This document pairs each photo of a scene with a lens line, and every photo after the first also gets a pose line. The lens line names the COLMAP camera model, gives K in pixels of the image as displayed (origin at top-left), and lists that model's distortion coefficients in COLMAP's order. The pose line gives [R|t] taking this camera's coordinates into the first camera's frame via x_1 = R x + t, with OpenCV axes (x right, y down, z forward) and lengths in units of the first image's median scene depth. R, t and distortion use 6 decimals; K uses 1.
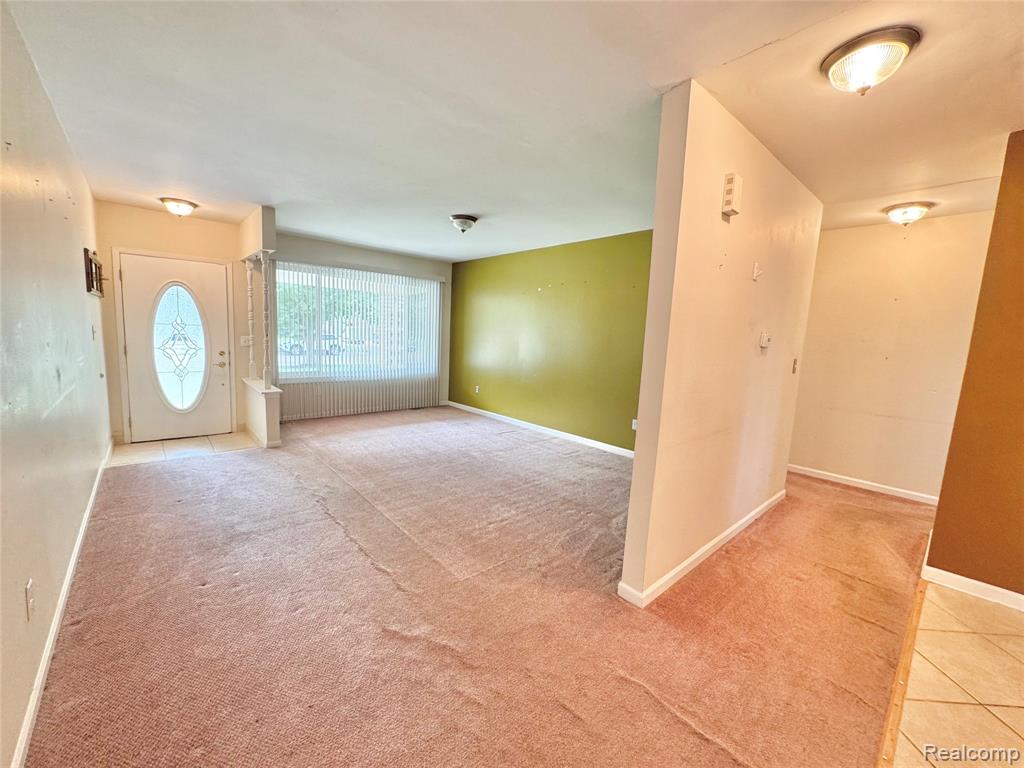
lens RADIAL K [[412.0, 0, 513.8], [0, 412.0, 383.2], [0, 0, 1]] dist [-0.000947, 0.000041]
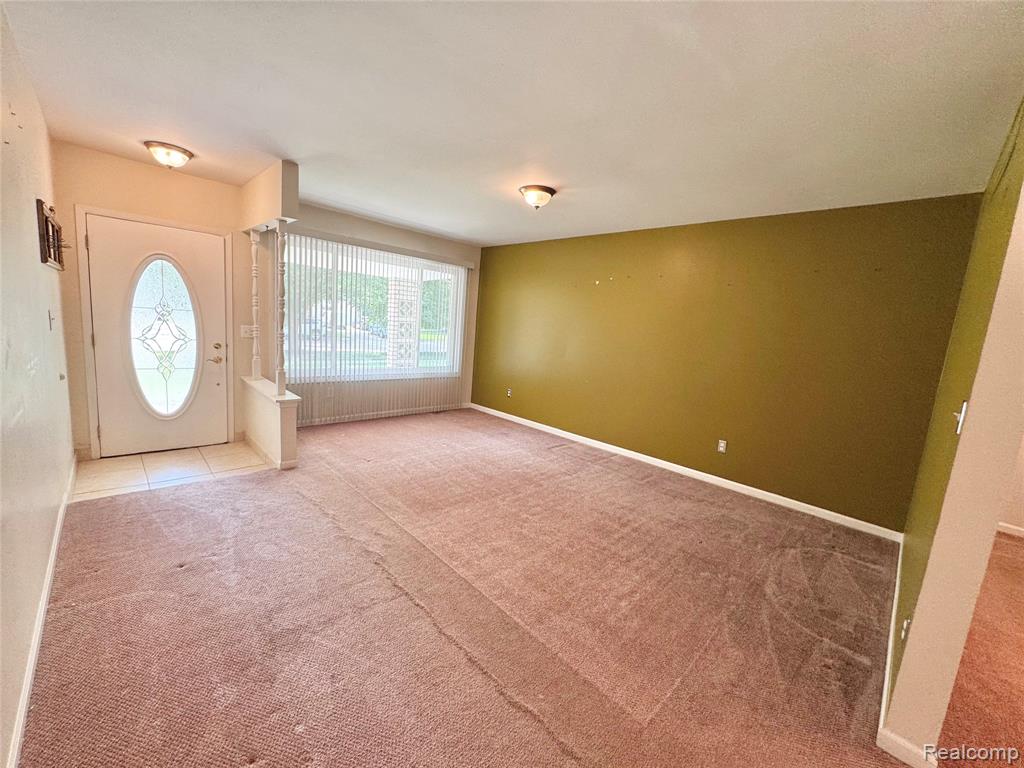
lens RADIAL K [[411.9, 0, 515.6], [0, 411.9, 383.5], [0, 0, 1]] dist [-0.000863, 0.000470]
pose [[0.998101, 0.025953, 0.055863, -0.192910], [-0.027363, 0.999322, 0.024633, -0.040432], [-0.055186, -0.026115, 0.998135, 0.182153]]
